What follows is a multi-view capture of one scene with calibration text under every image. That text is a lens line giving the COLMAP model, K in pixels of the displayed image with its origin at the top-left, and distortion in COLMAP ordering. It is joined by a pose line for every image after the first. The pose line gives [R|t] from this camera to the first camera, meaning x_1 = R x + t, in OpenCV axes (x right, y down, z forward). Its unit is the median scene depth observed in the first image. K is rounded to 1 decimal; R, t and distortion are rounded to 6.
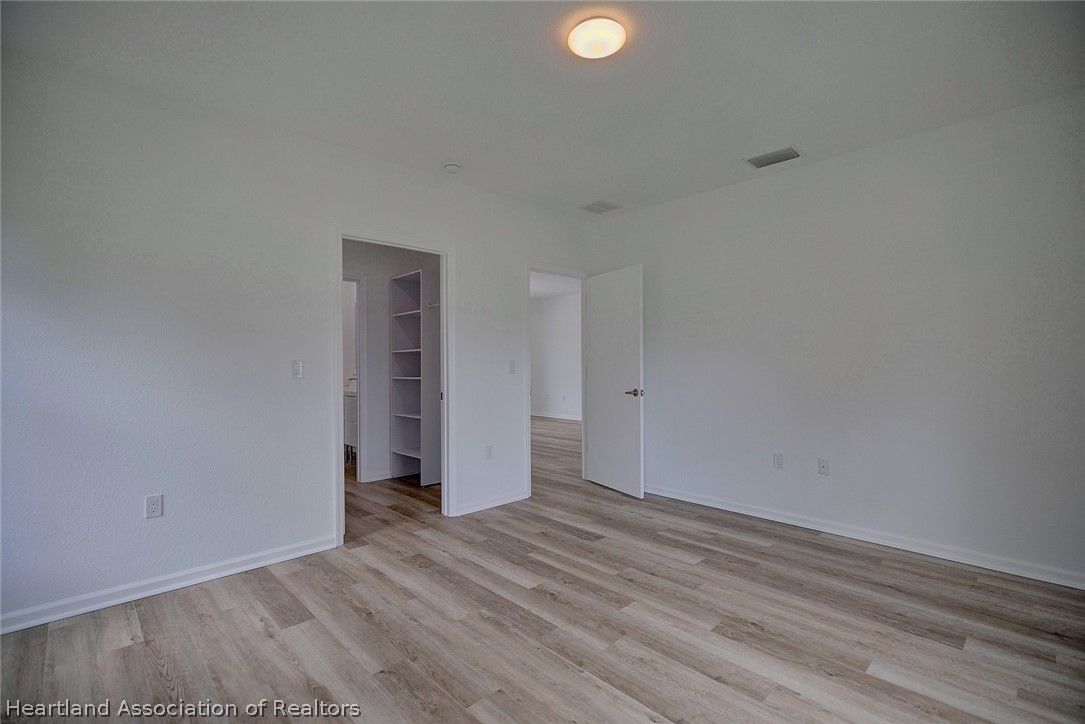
lens RADIAL K [[493.9, 0, 543.0], [0, 493.9, 364.5], [0, 0, 1]] dist [-0.002910, -0.000215]
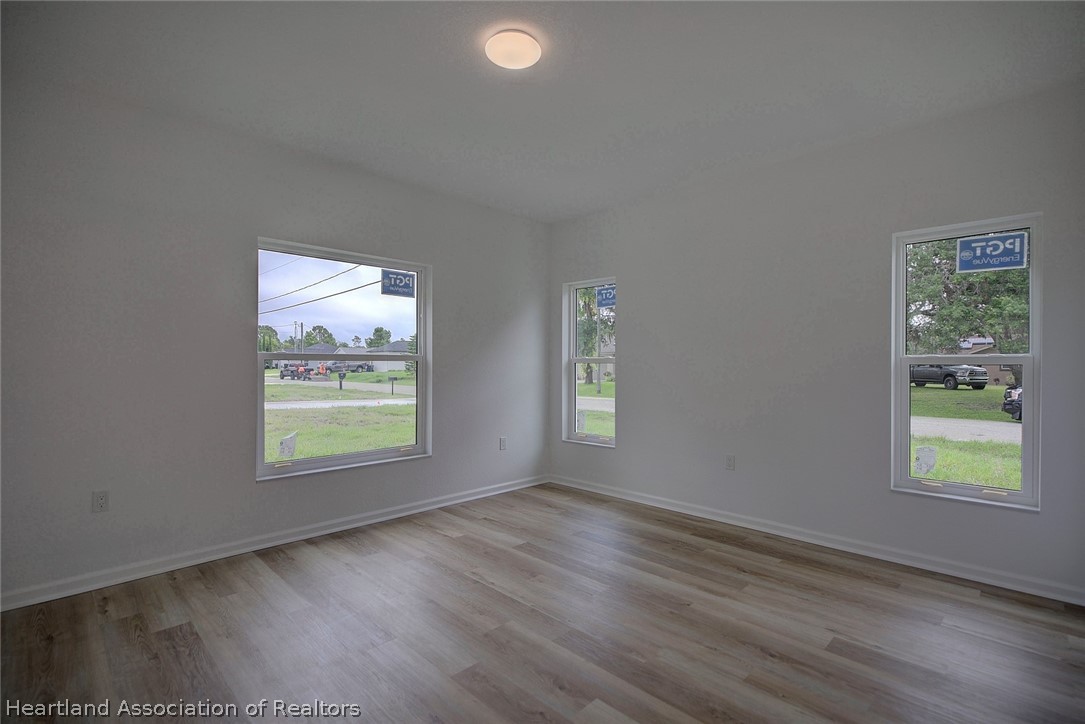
lens RADIAL K [[493.9, 0, 543.0], [0, 493.9, 364.5], [0, 0, 1]] dist [-0.002910, -0.000215]
pose [[-0.999700, -0.001202, -0.024461, 0.076616], [-0.001265, 0.999996, 0.002540, -0.003729], [0.024458, 0.002570, -0.999698, 2.065272]]
